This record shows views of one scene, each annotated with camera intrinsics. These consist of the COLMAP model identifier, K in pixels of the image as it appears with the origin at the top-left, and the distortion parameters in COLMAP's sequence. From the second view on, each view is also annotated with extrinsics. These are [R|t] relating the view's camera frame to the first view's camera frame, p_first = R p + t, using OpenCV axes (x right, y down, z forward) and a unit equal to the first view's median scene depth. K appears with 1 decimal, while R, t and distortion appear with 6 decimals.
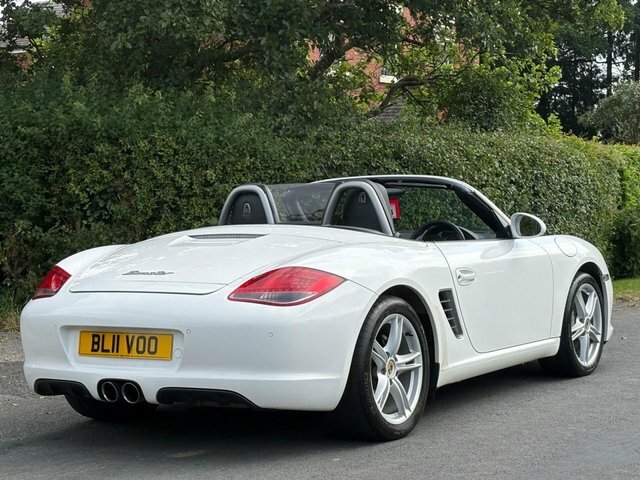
lens RADIAL K [[1151.8, 0, 299.4], [0, 1151.8, 243.3], [0, 0, 1]] dist [0.432632, 0.000000]
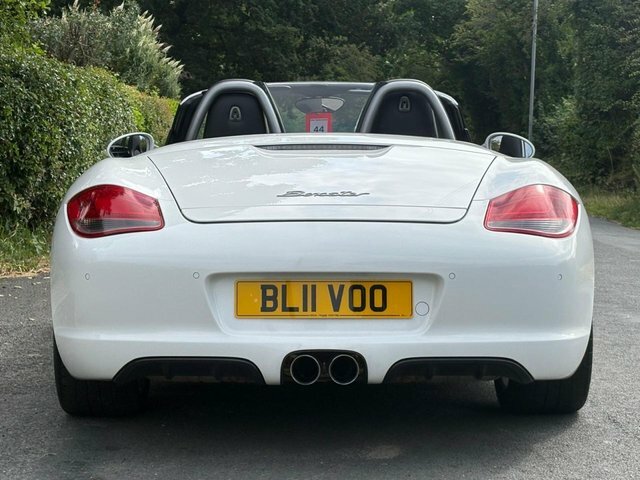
lens RADIAL K [[1151.8, 0, 321.6], [0, 1151.8, 236.5], [0, 0, 1]] dist [0.432632, 0.000000]
pose [[0.850598, -0.012150, 0.525676, -0.491918], [-0.009378, 0.999223, 0.038270, 0.024873], [-0.525732, -0.037482, 0.849824, 0.429364]]
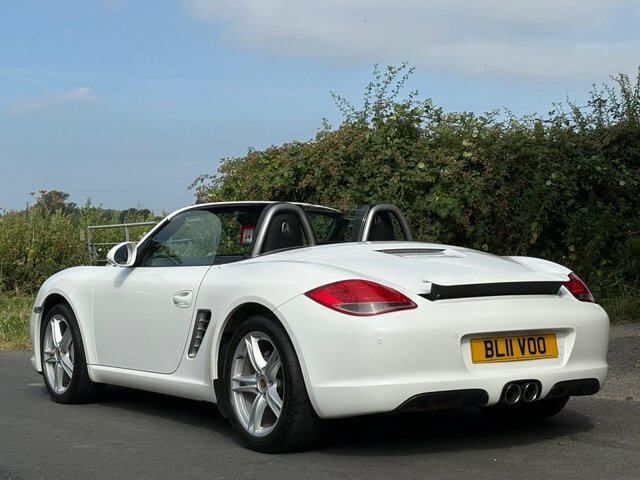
lens RADIAL K [[1151.8, 0, 302.1], [0, 1151.8, 216.7], [0, 0, 1]] dist [0.432632, 0.000000]
pose [[0.425644, 0.031861, 0.904330, -1.206481], [0.031413, 0.998257, -0.049956, 0.013073], [-0.904345, 0.049671, 0.423901, 0.698022]]
